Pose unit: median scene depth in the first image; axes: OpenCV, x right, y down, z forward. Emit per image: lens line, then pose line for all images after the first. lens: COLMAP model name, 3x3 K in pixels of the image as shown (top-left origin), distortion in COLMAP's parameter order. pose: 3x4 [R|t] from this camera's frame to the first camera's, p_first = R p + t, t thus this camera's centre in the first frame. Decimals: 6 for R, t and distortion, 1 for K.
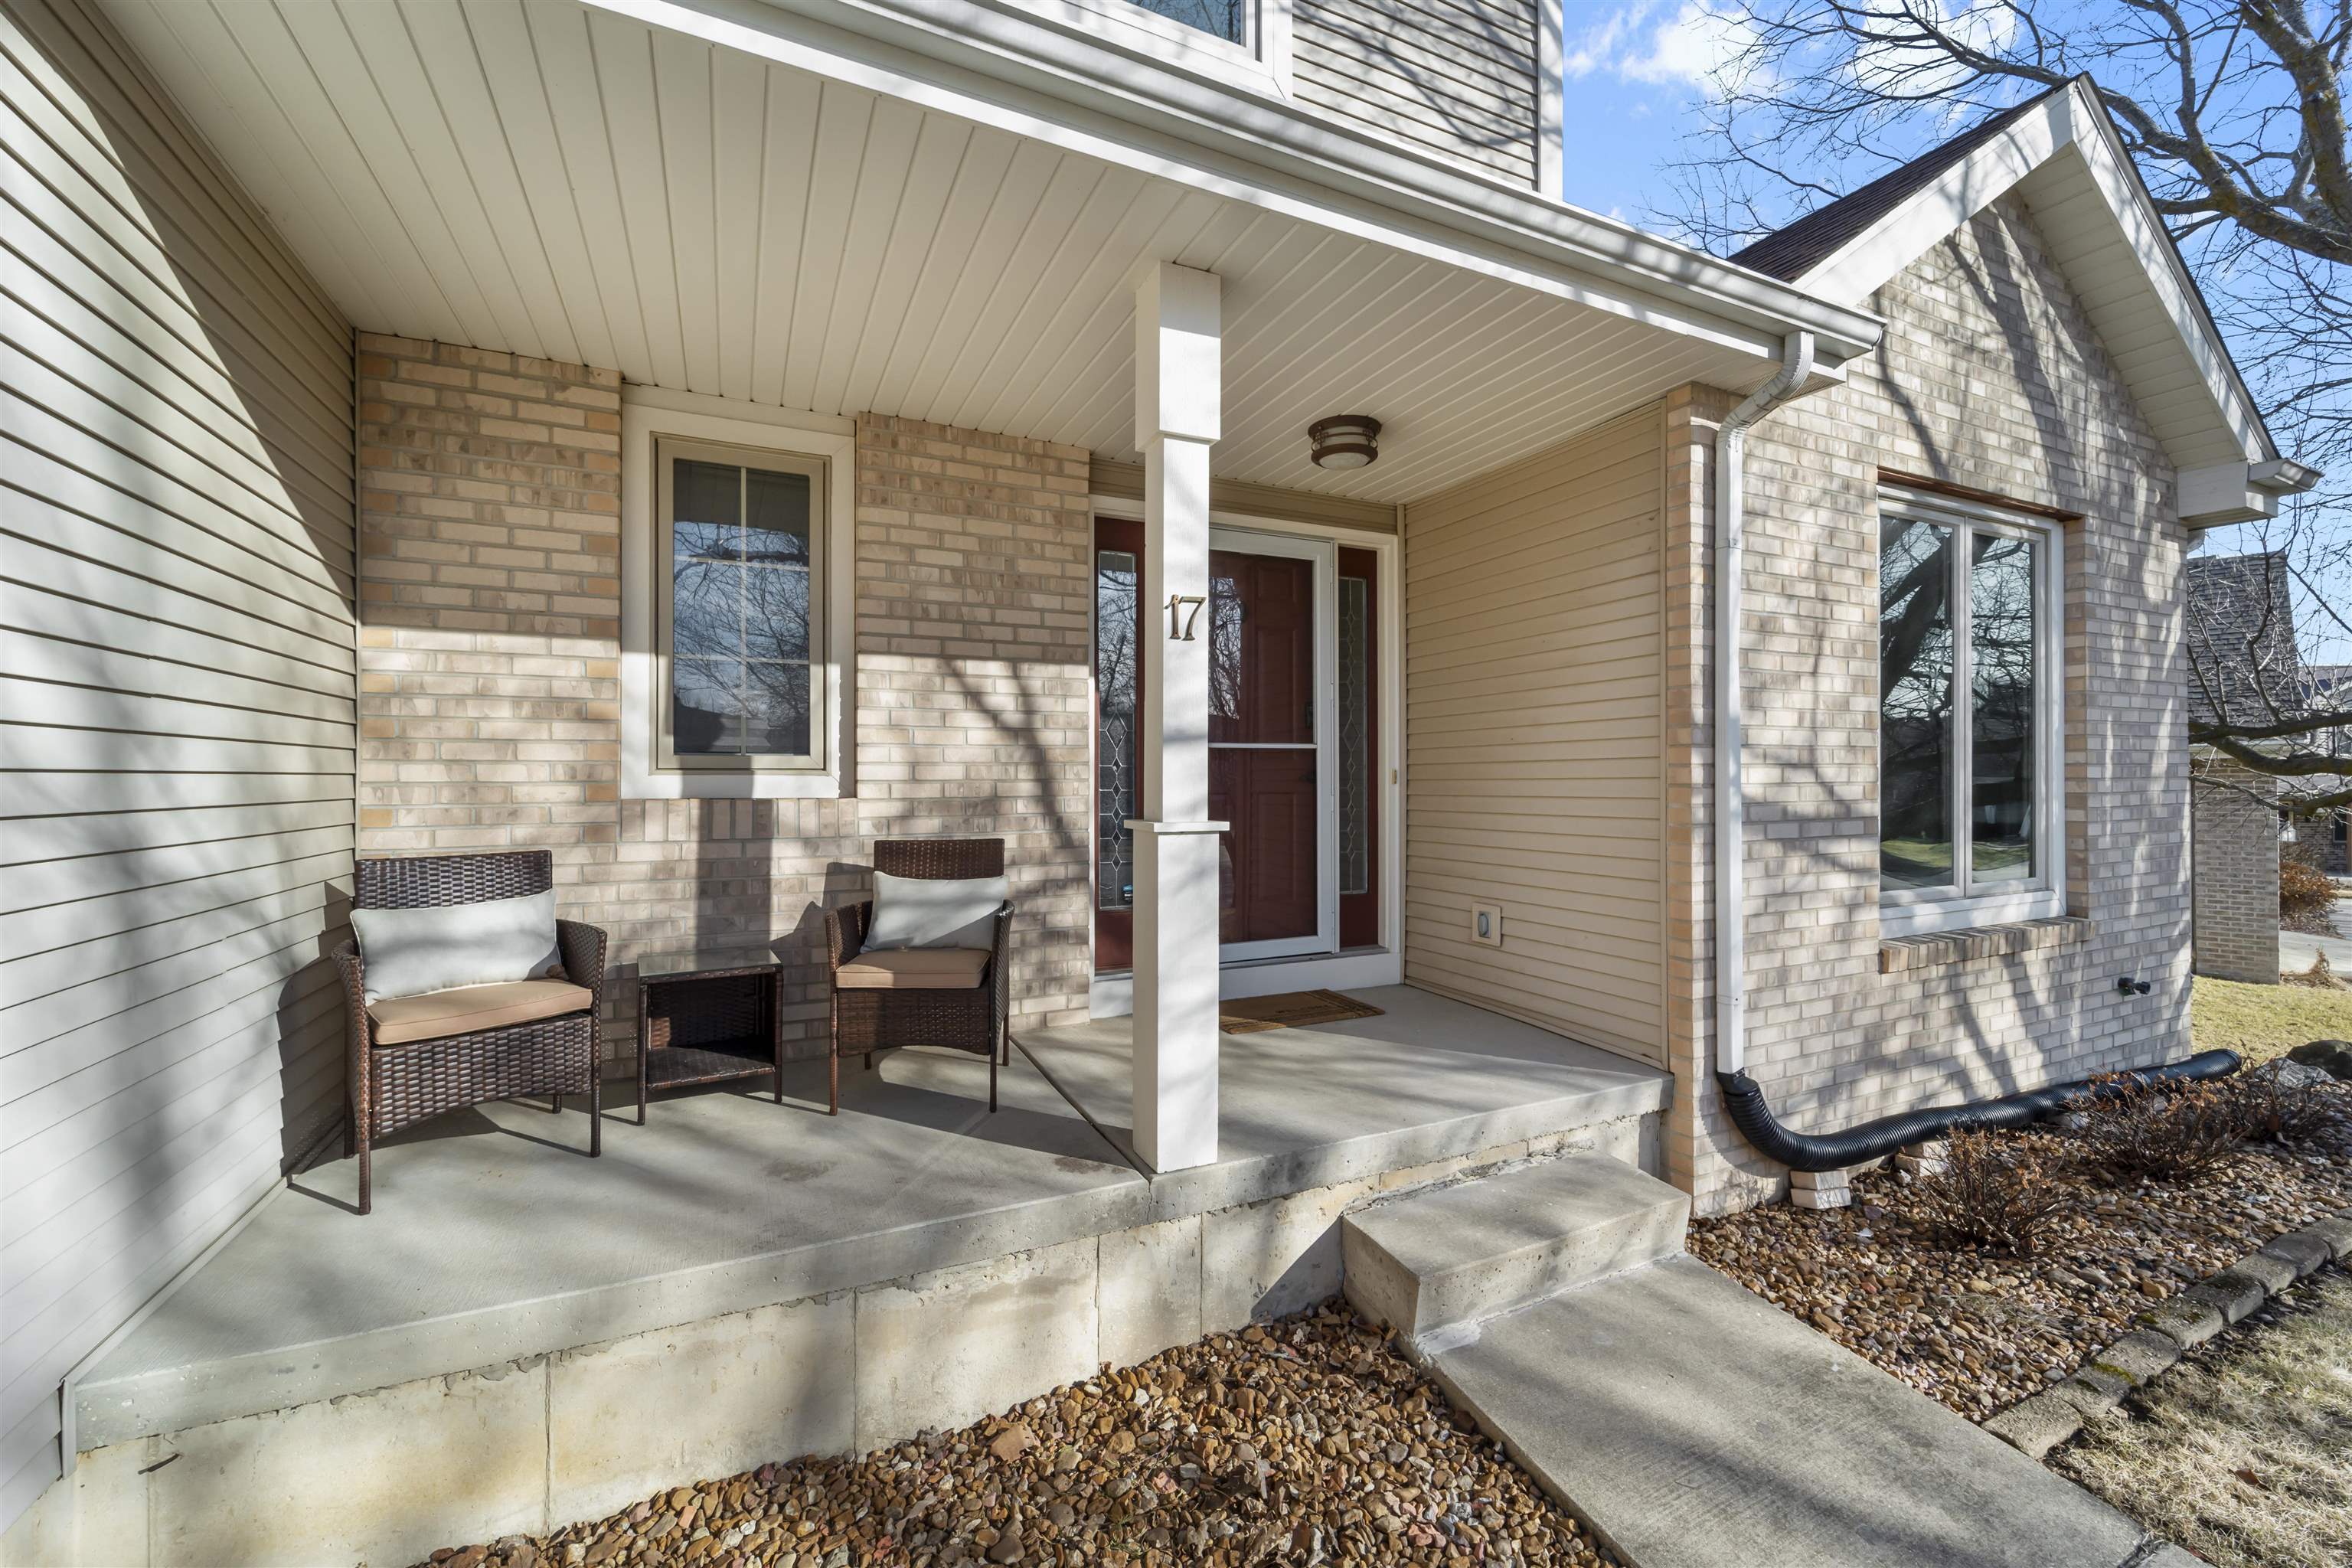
lens RADIAL K [[944.4, 0, 1186.5], [0, 944.4, 774.4], [0, 0, 1]] dist [-0.000218, -0.000356]
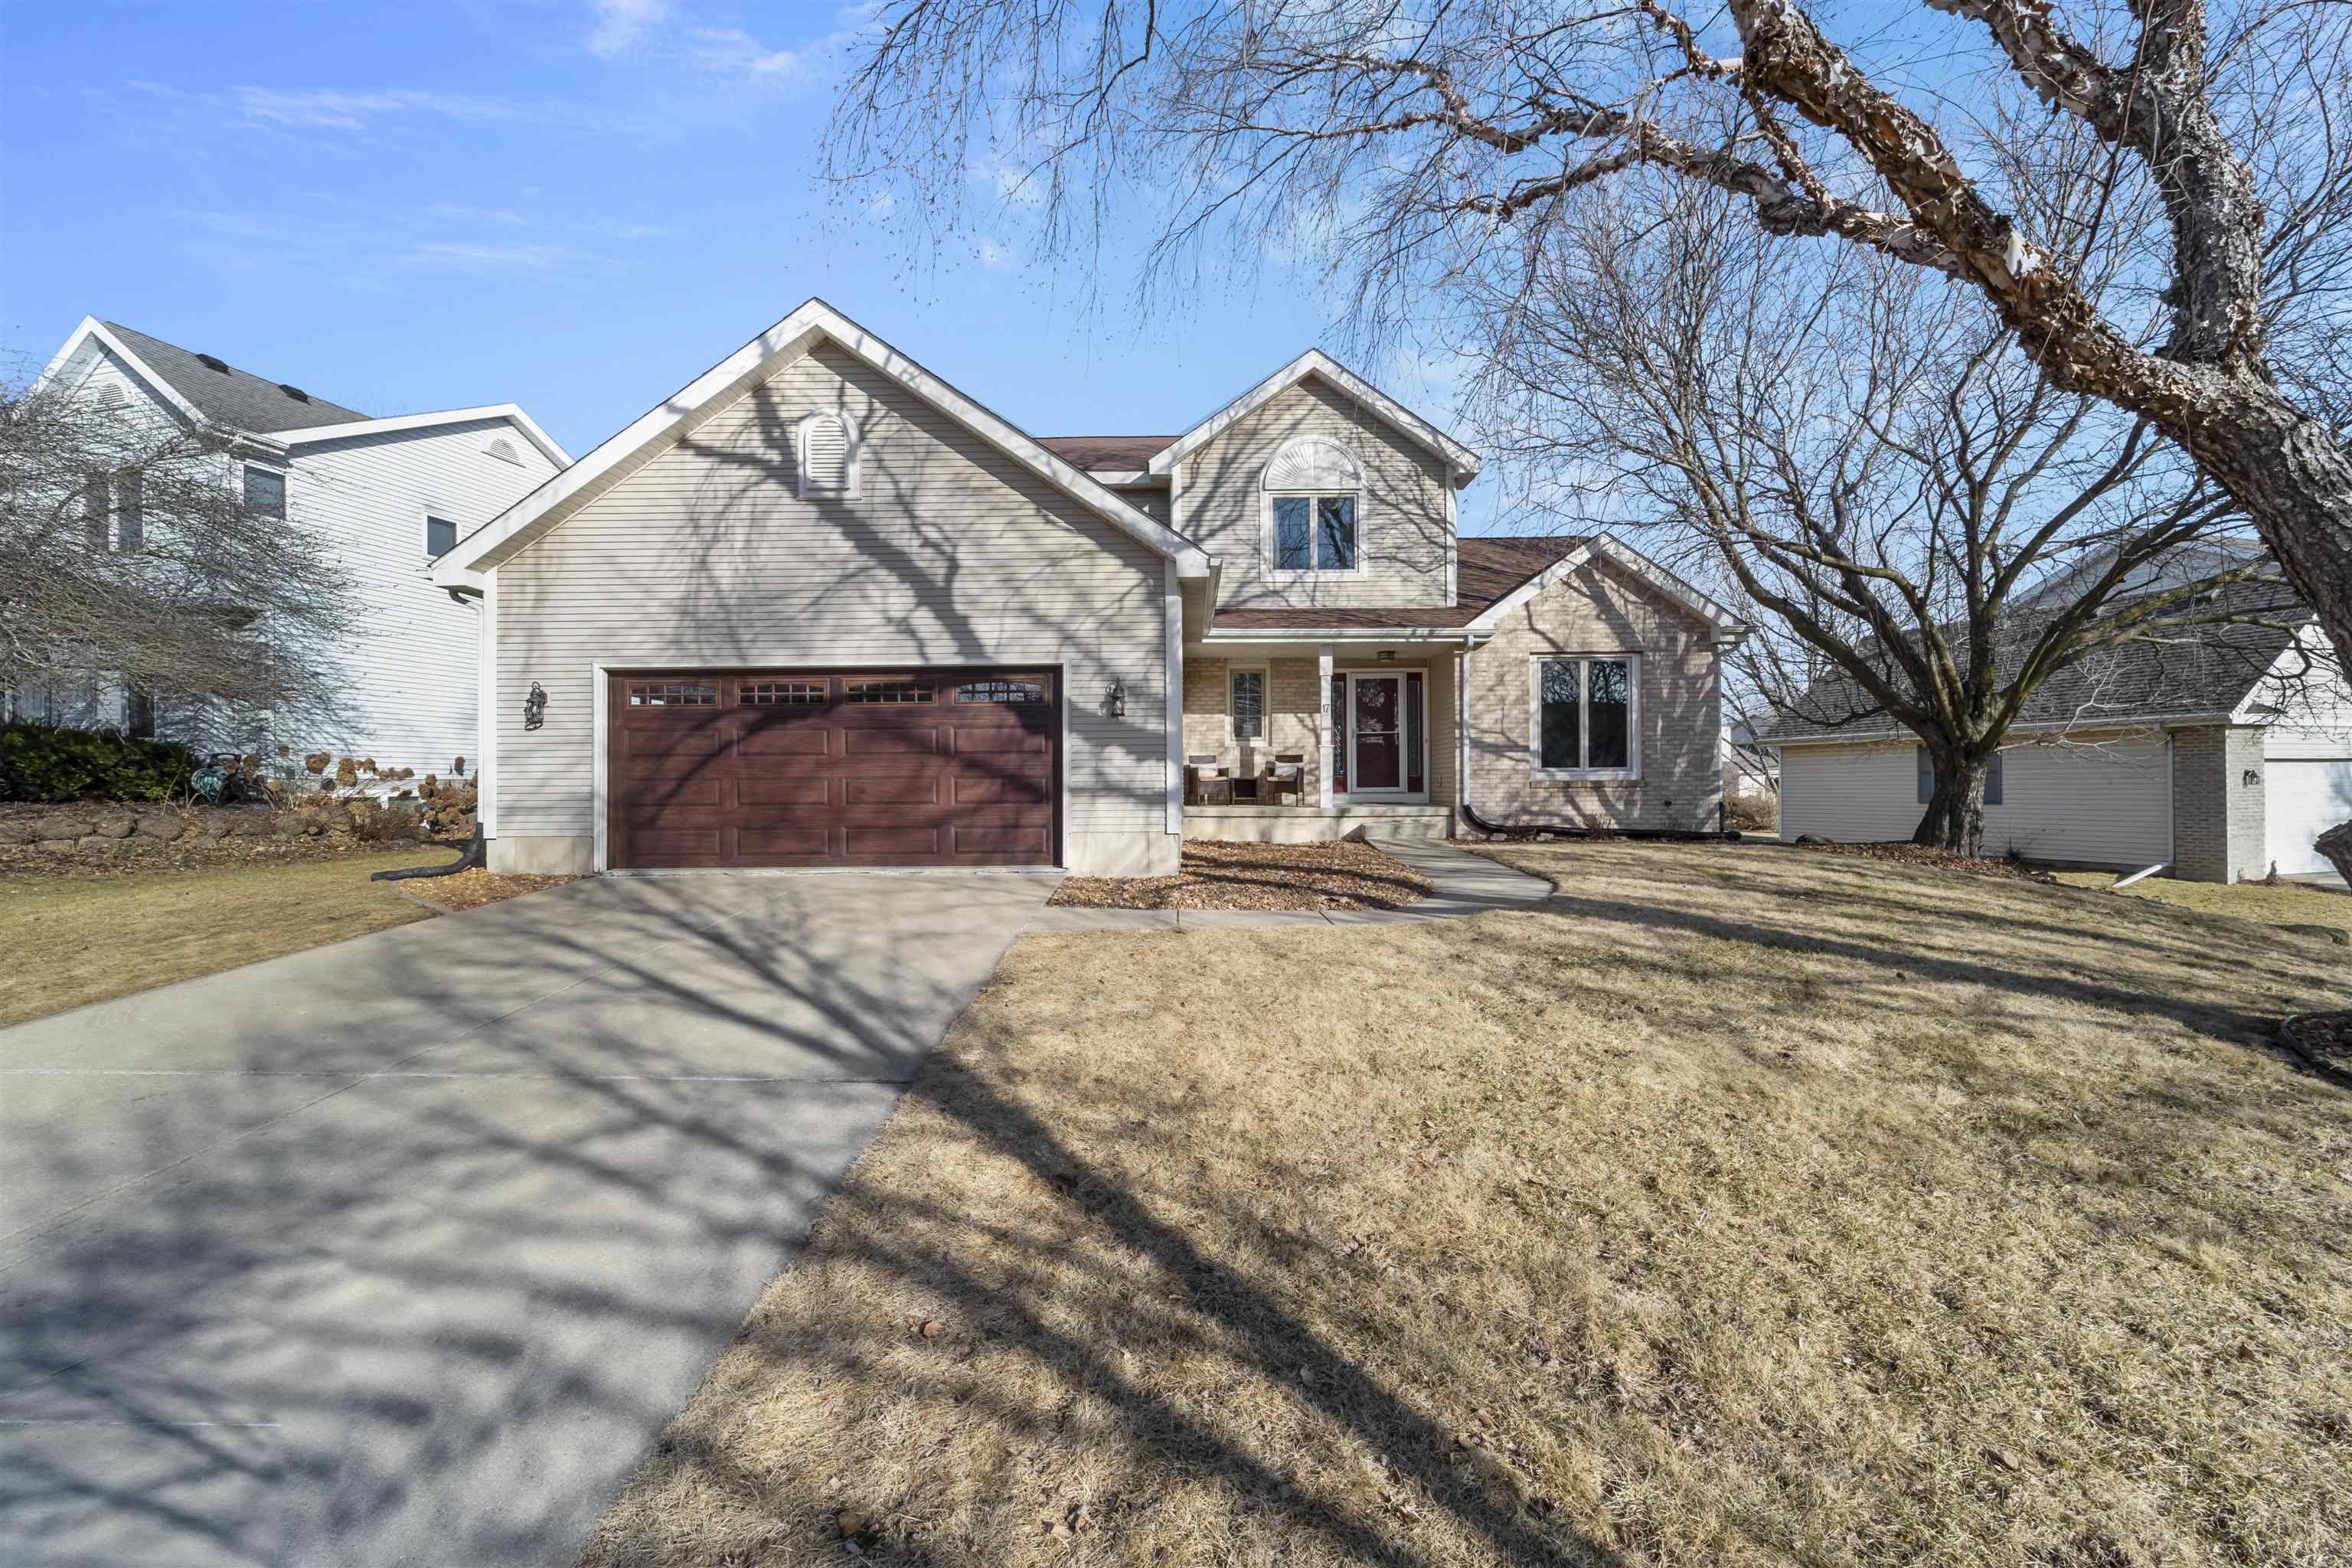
lens RADIAL K [[944.4, 0, 1186.5], [0, 944.4, 774.4], [0, 0, 1]] dist [-0.000218, -0.000356]
pose [[0.897401, -0.008385, -0.441135, 1.280699], [0.004950, 0.999948, -0.008936, 0.201886], [0.441187, 0.005835, 0.897396, -3.247138]]
